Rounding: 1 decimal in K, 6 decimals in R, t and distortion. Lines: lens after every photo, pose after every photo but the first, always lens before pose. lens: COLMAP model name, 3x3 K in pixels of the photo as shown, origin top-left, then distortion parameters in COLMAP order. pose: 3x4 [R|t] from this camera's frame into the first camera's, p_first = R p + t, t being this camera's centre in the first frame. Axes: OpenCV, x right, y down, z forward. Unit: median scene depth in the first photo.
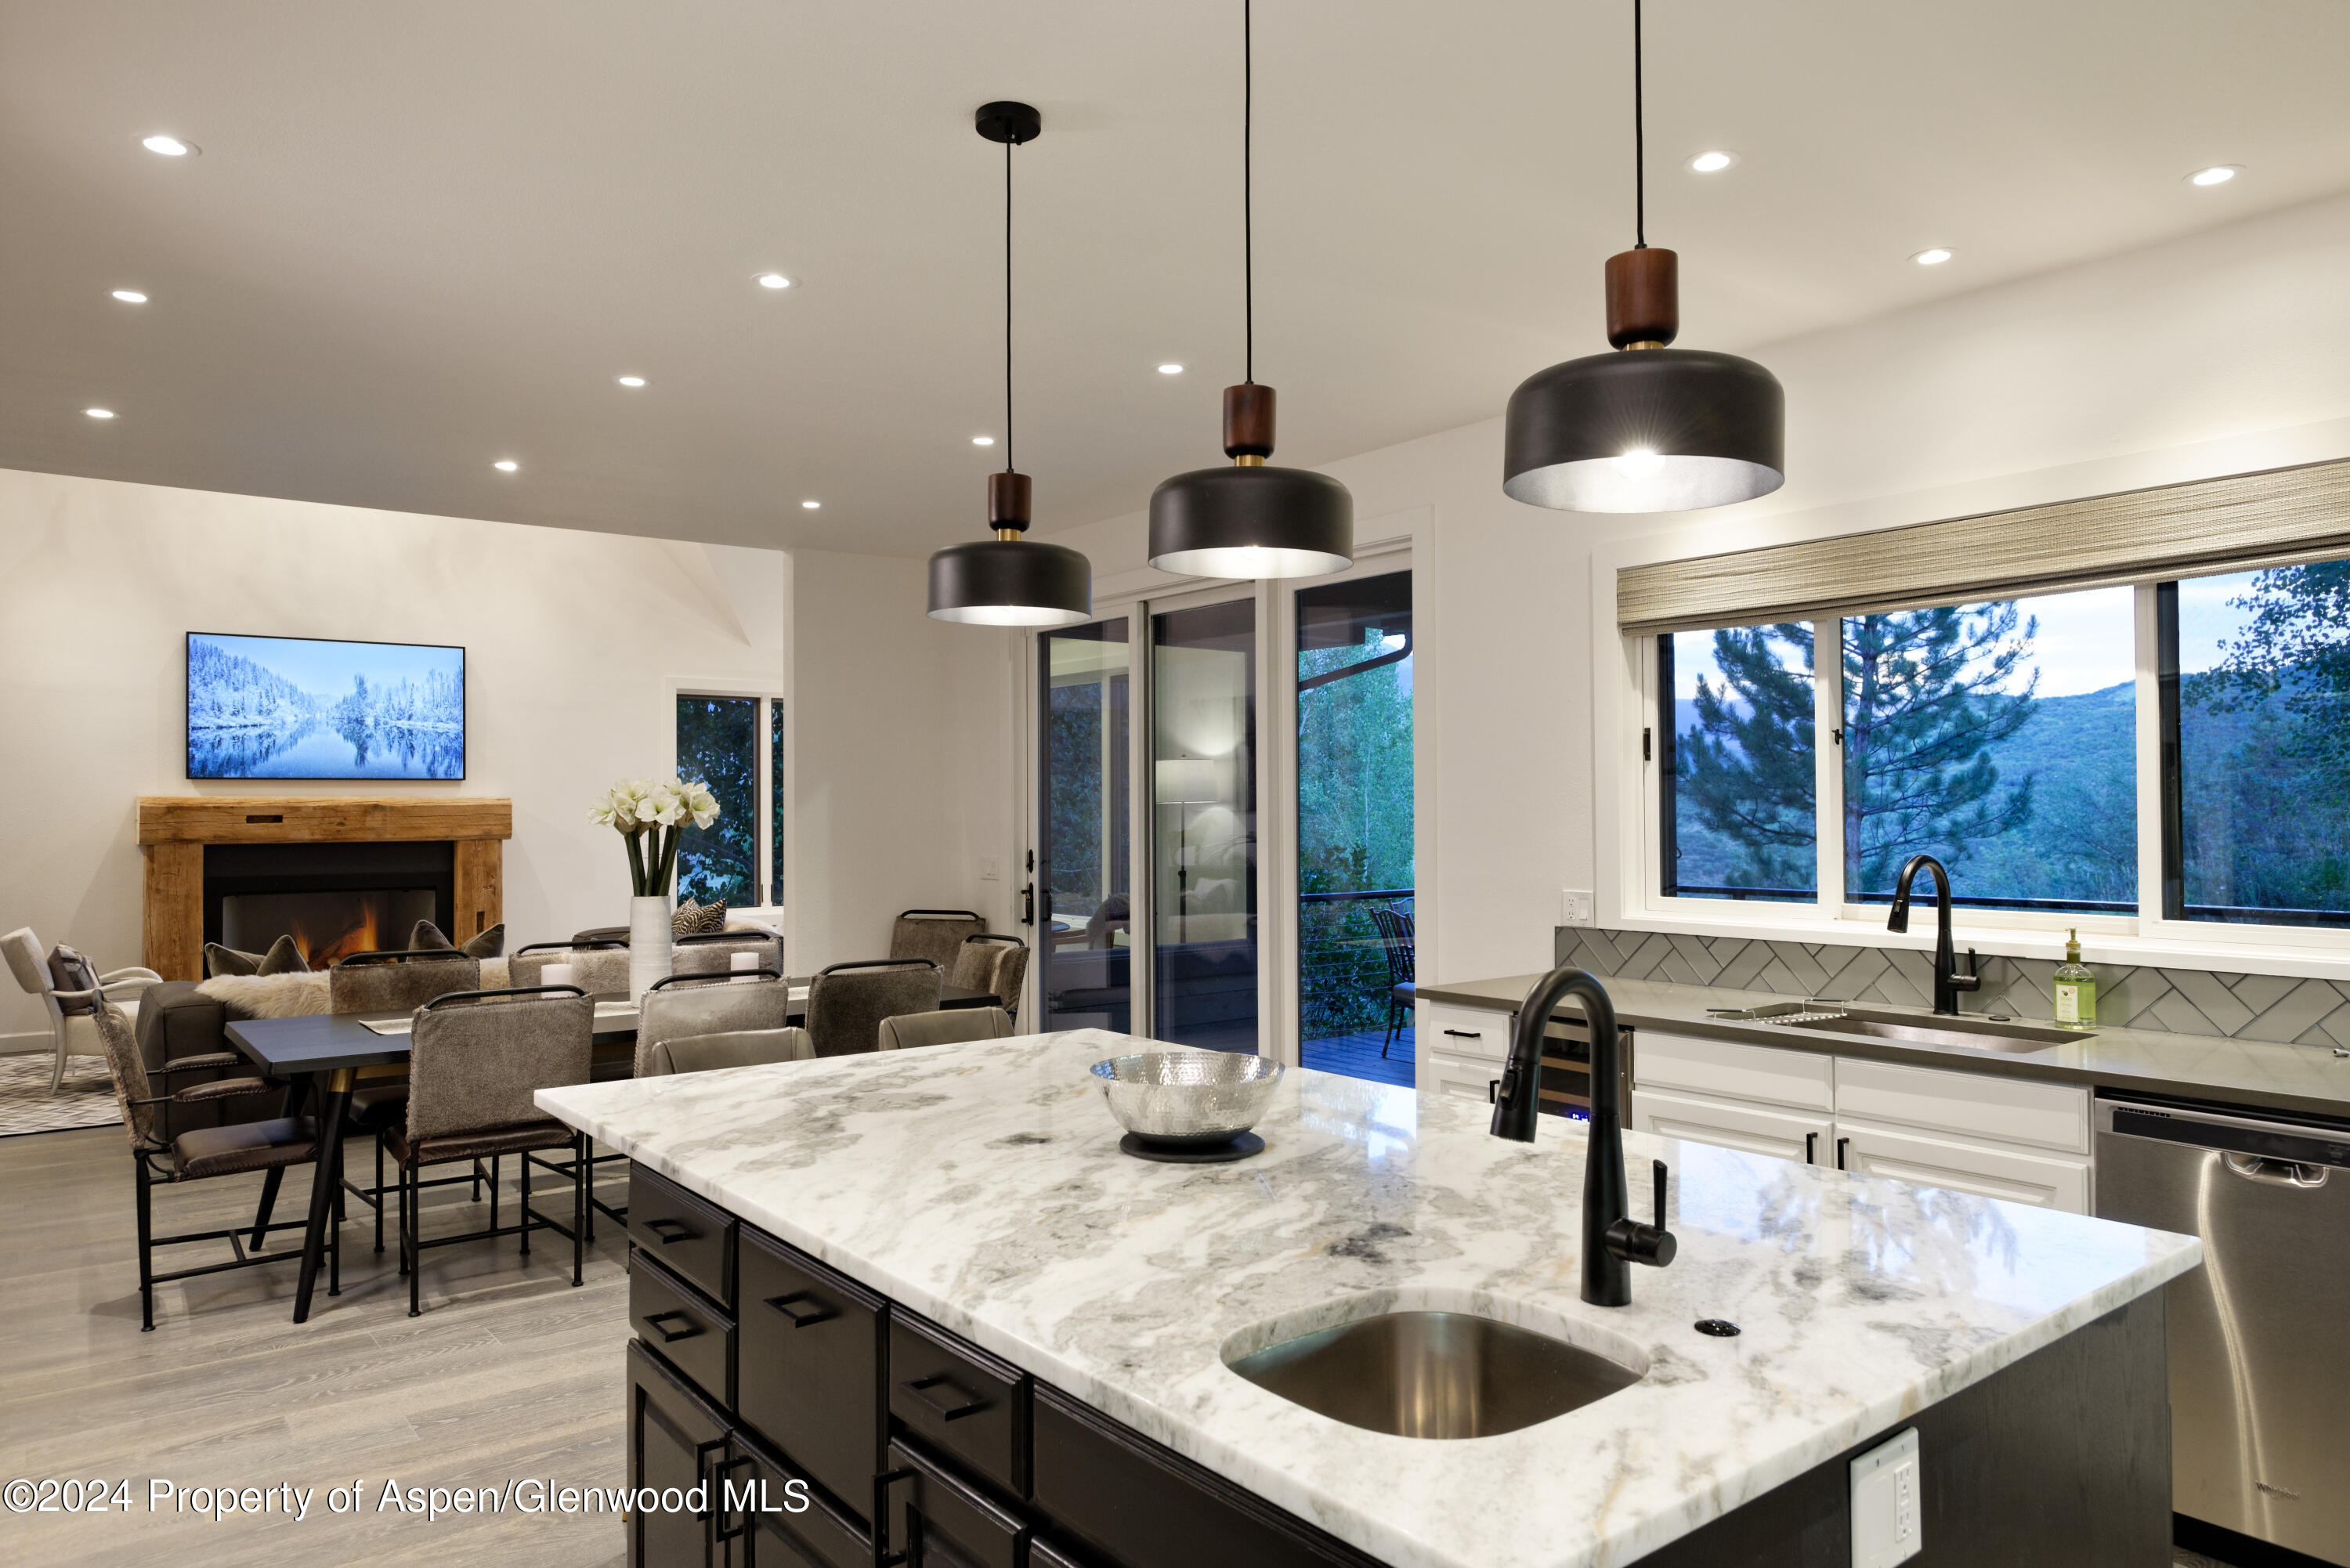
lens RADIAL K [[1522.4, 0, 1135.4], [0, 1522.4, 852.9], [0, 0, 1]] dist [-0.000016, -0.002592]
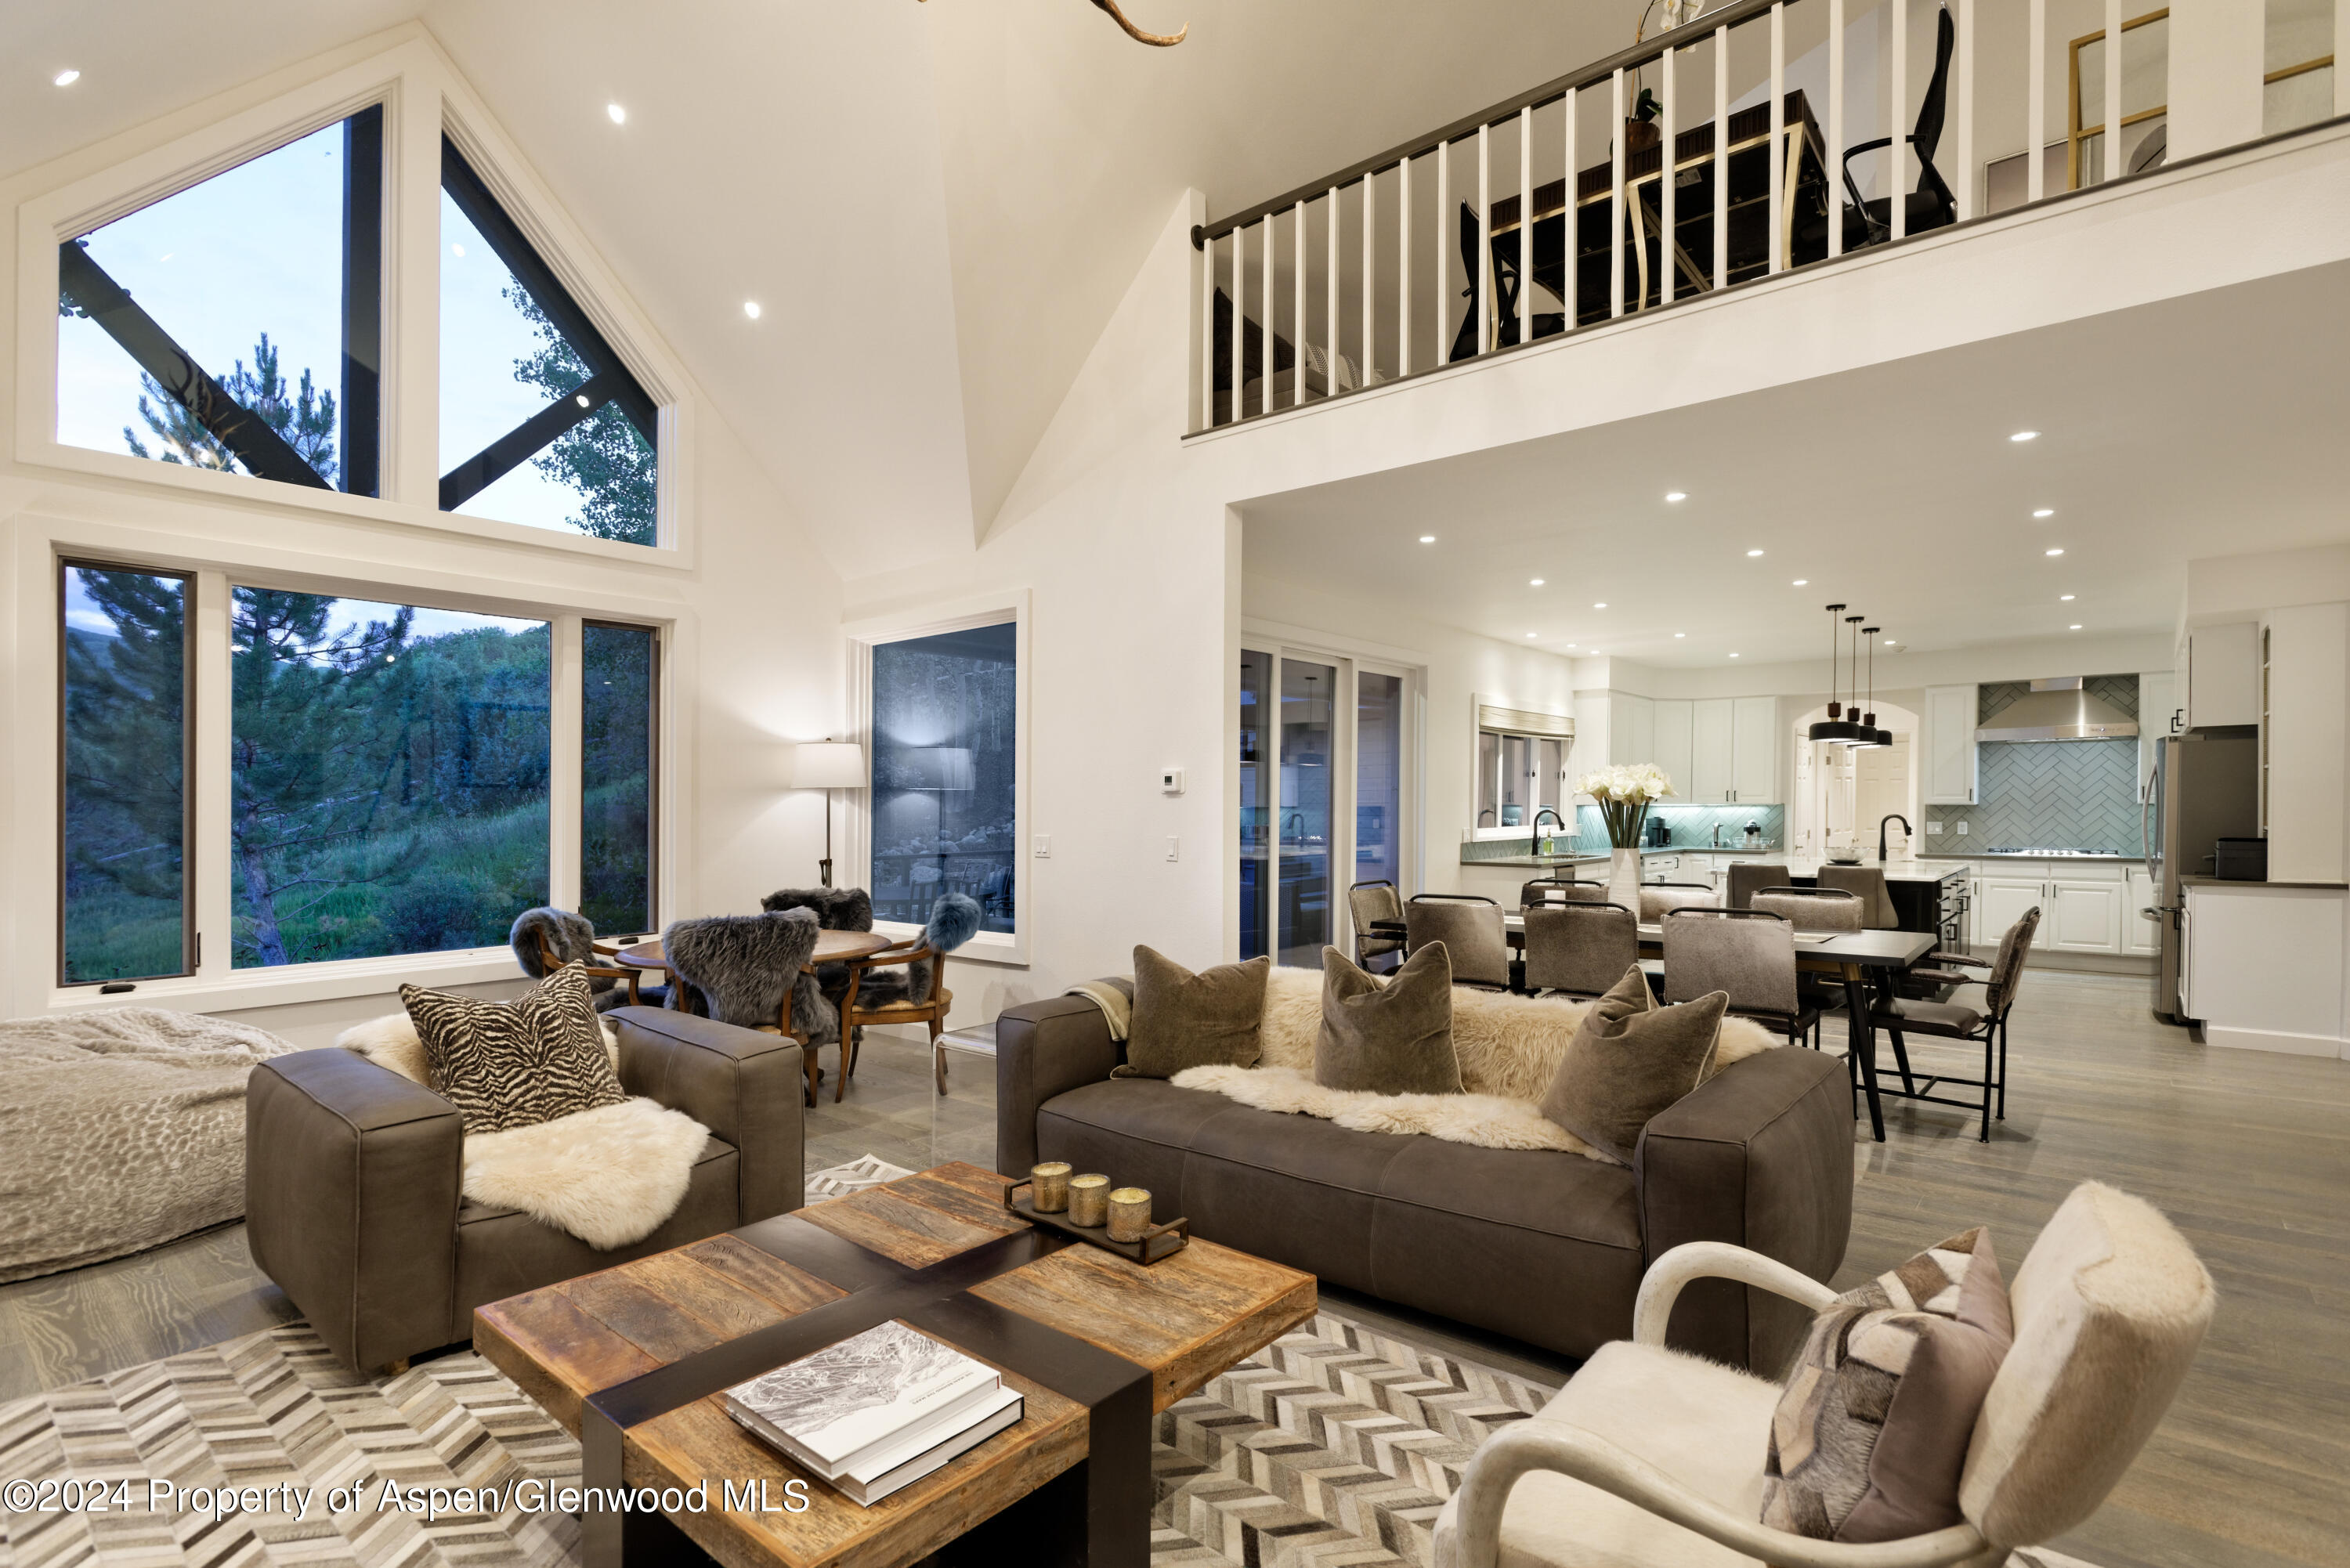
lens RADIAL K [[1116.5, 0, 1208.4], [0, 1116.5, 837.0], [0, 0, 1]] dist [-0.003266, -0.000594]
pose [[-0.233631, -0.022145, 0.972073, -0.657248], [0.036483, 0.998837, 0.031524, -0.014145], [-0.971641, 0.042829, -0.232551, 0.865601]]
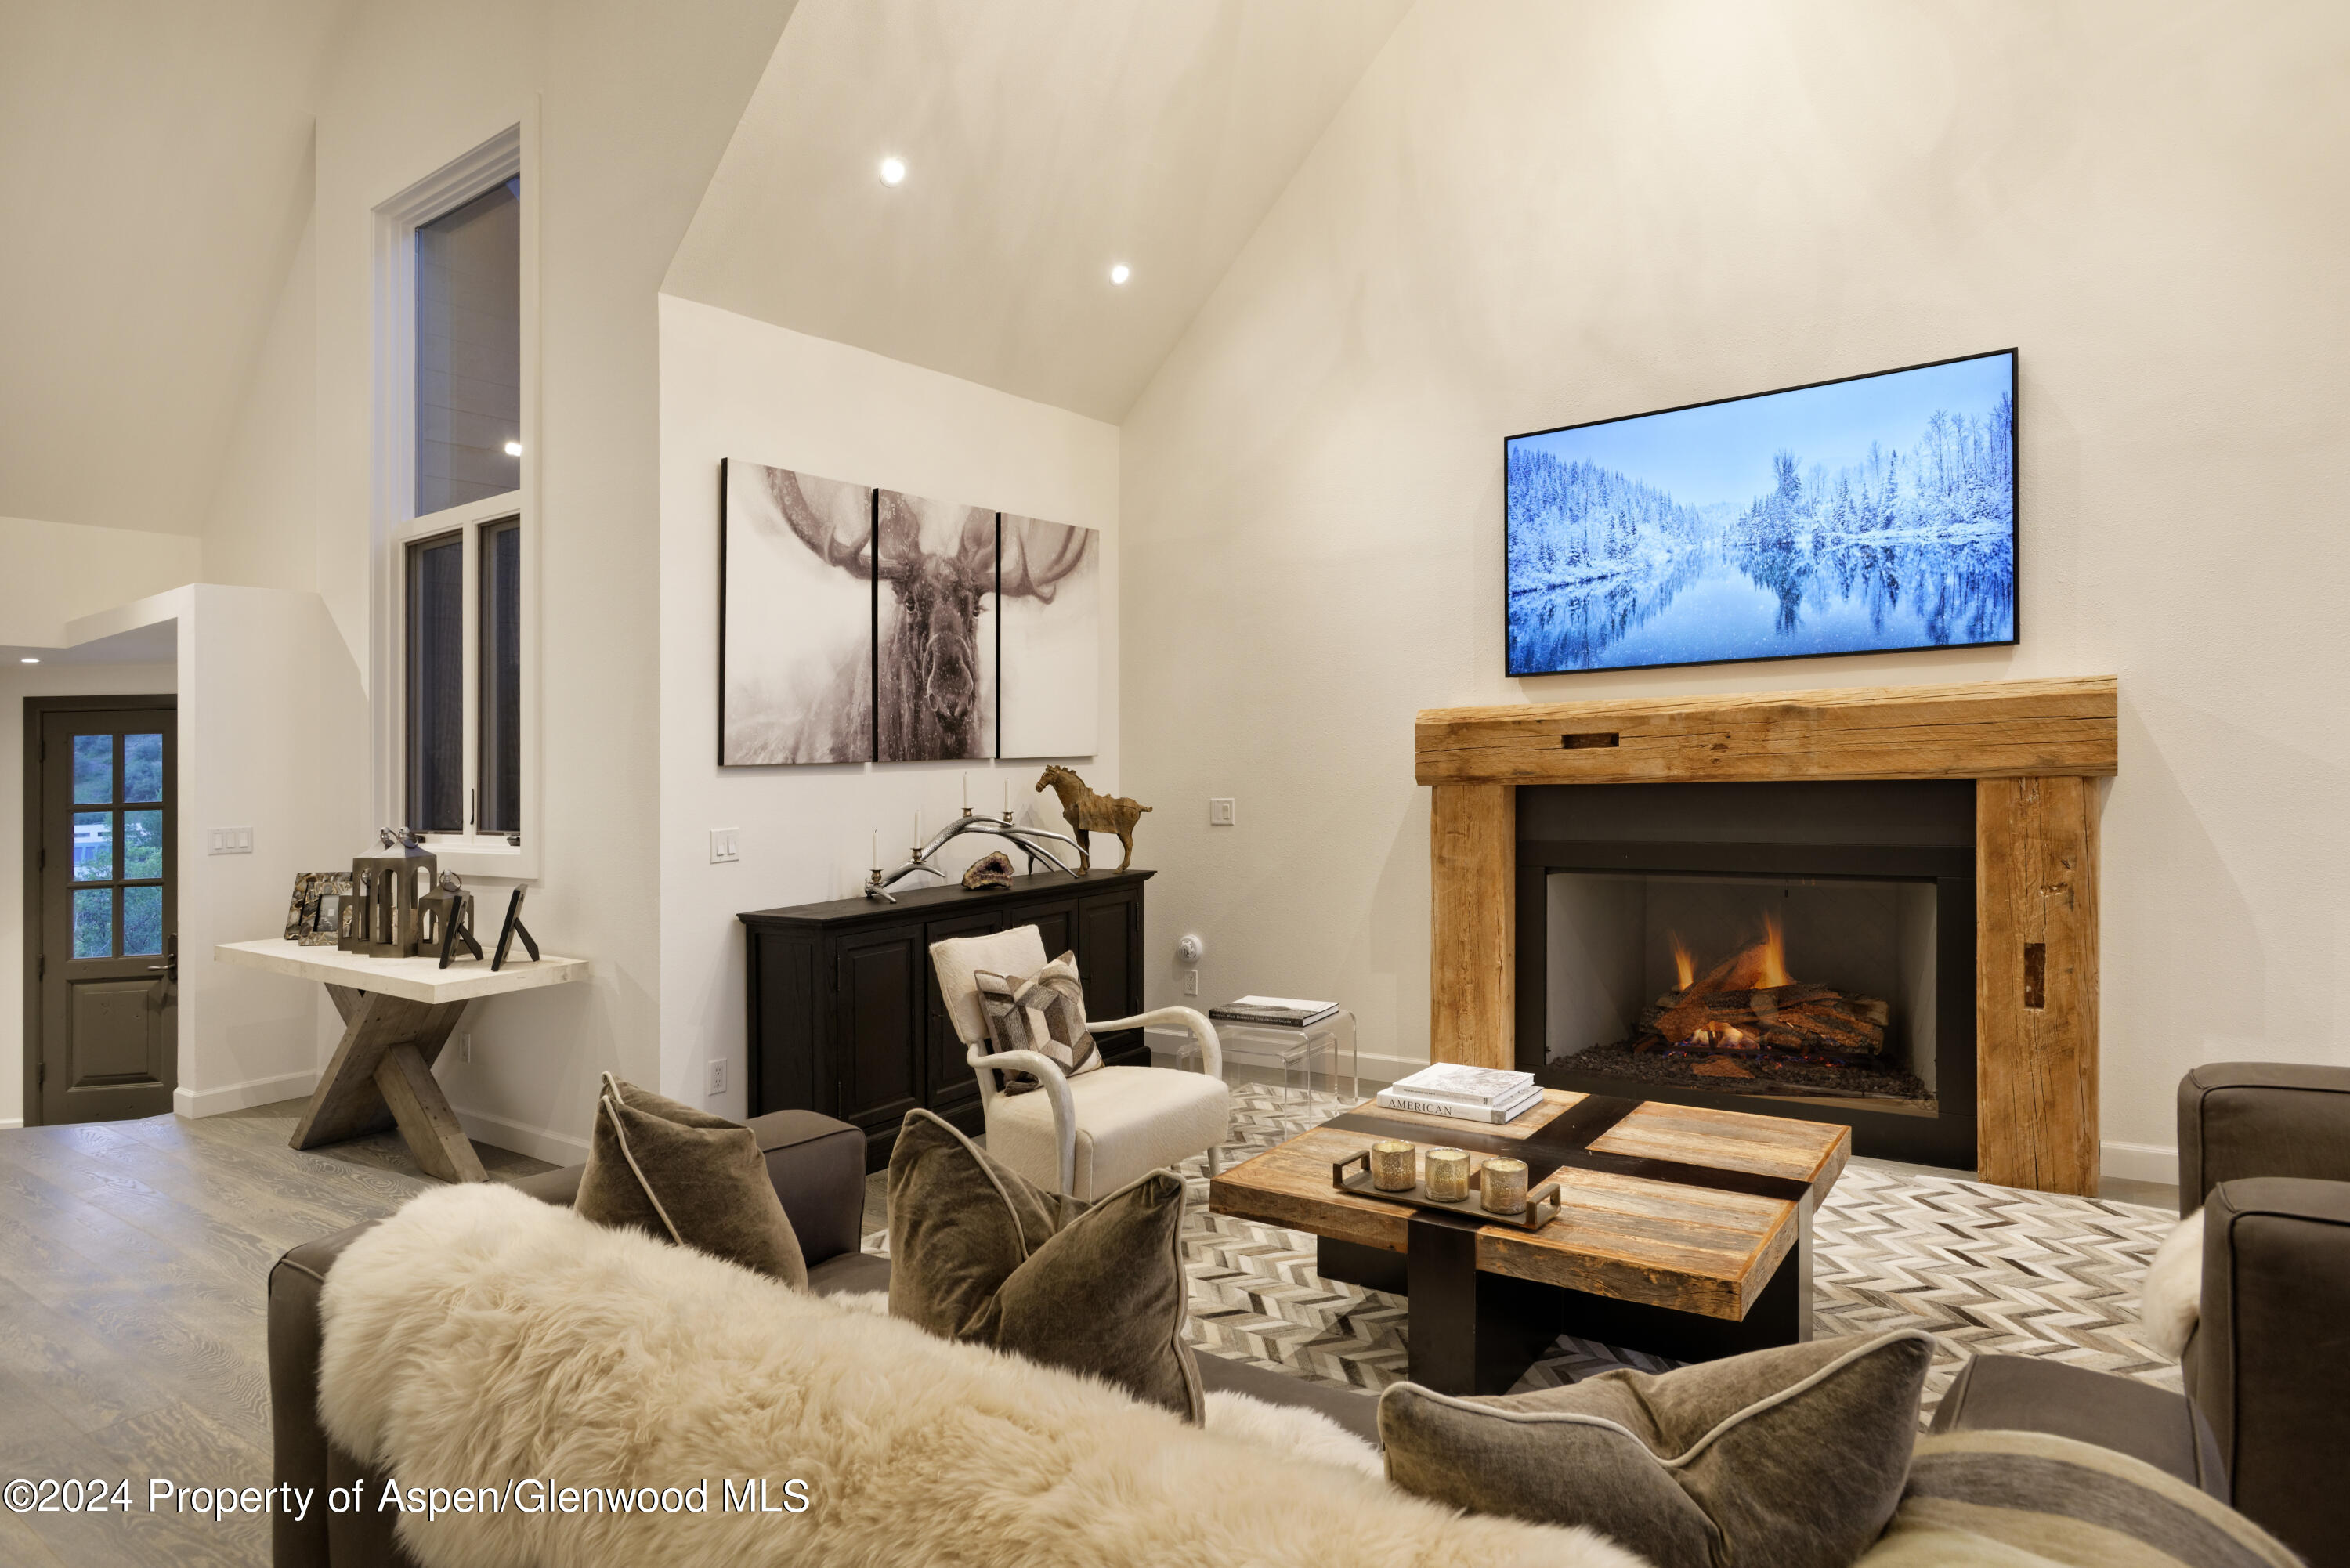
lens RADIAL K [[1312.3, 0, 1173.6], [0, 1312.3, 742.6], [0, 0, 1]] dist [0.006414, 0.001381]
pose [[0.297646, -0.016633, -0.954532, -0.156048], [-0.000281, 0.999847, -0.017510, -0.012742], [0.954676, 0.005480, 0.297595, 0.698407]]
